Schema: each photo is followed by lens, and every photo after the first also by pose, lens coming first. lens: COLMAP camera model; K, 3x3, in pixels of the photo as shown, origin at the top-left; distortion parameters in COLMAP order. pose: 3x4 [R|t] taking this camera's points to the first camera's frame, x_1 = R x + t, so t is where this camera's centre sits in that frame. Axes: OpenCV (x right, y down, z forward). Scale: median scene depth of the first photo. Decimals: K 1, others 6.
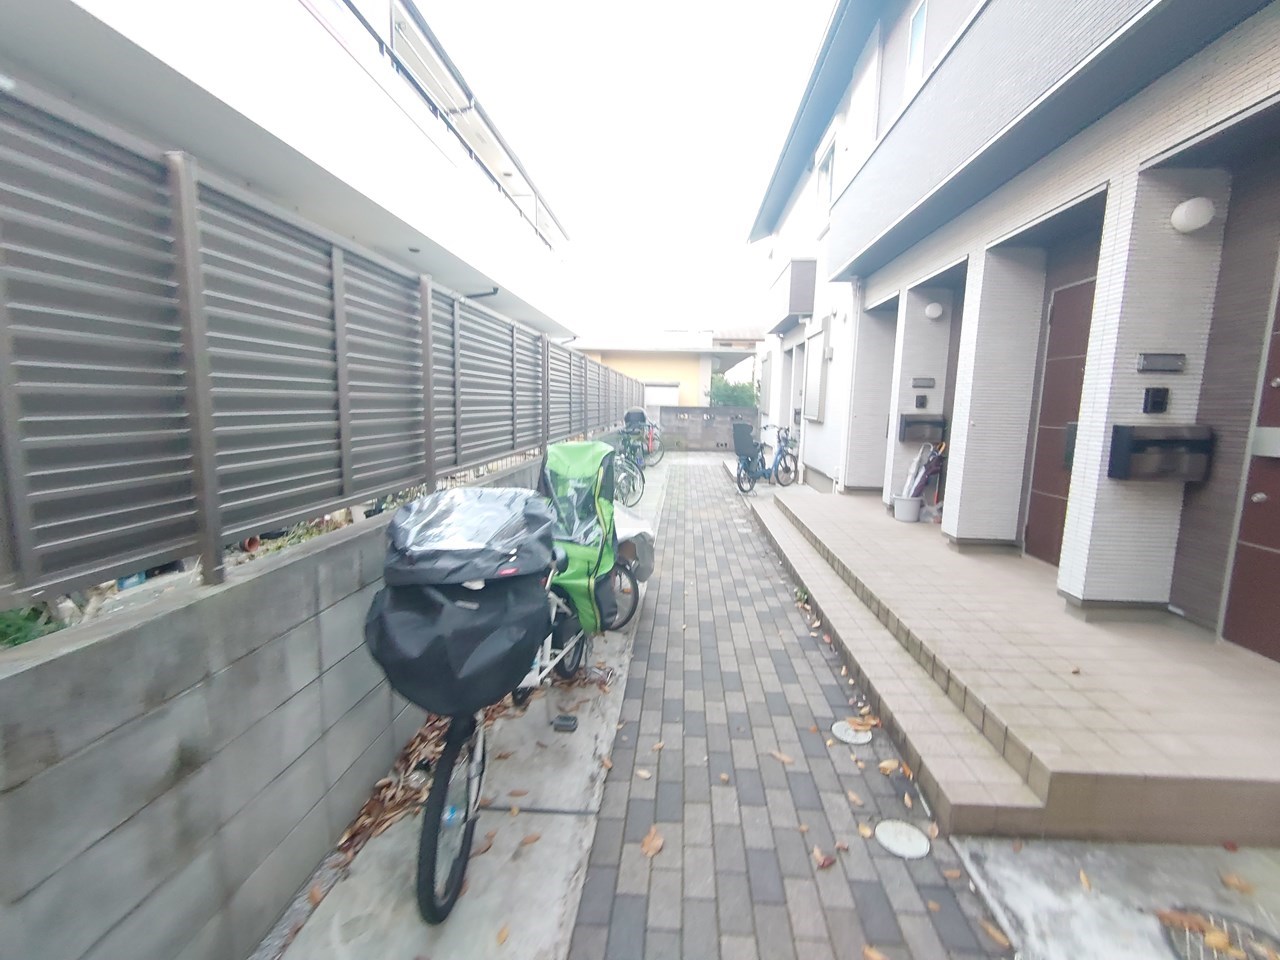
lens RADIAL K [[552.5, 0, 645.6], [0, 552.5, 480.6], [0, 0, 1]] dist [-0.000396, -0.000805]
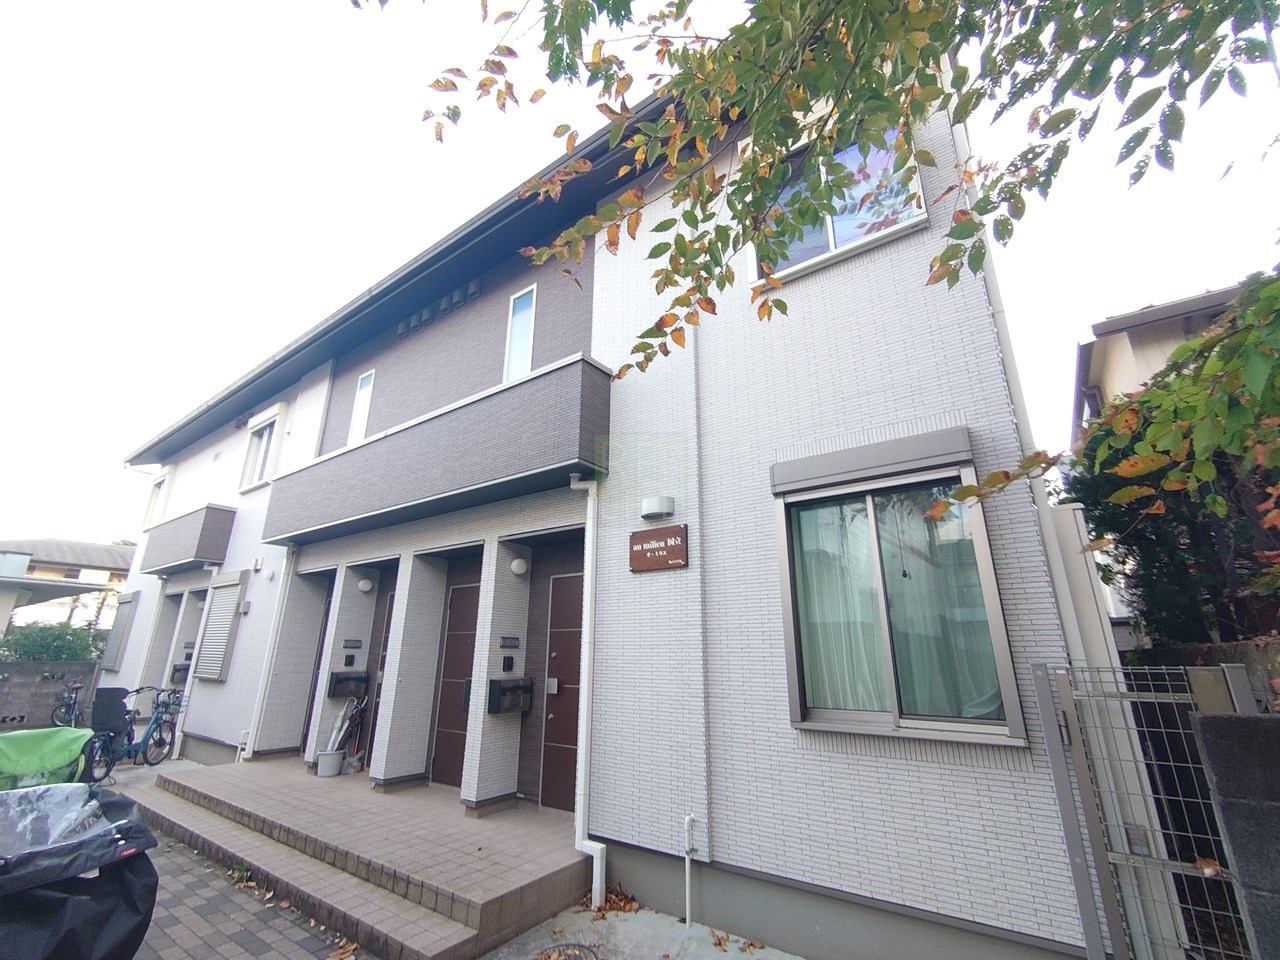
lens RADIAL K [[552.5, 0, 641.4], [0, 552.5, 479.2], [0, 0, 1]] dist [-0.000396, -0.000805]
pose [[0.532705, 0.242690, 0.810757, -0.316086], [0.121821, 0.926035, -0.357239, -0.006088], [-0.837487, 0.289070, 0.463739, -0.260742]]
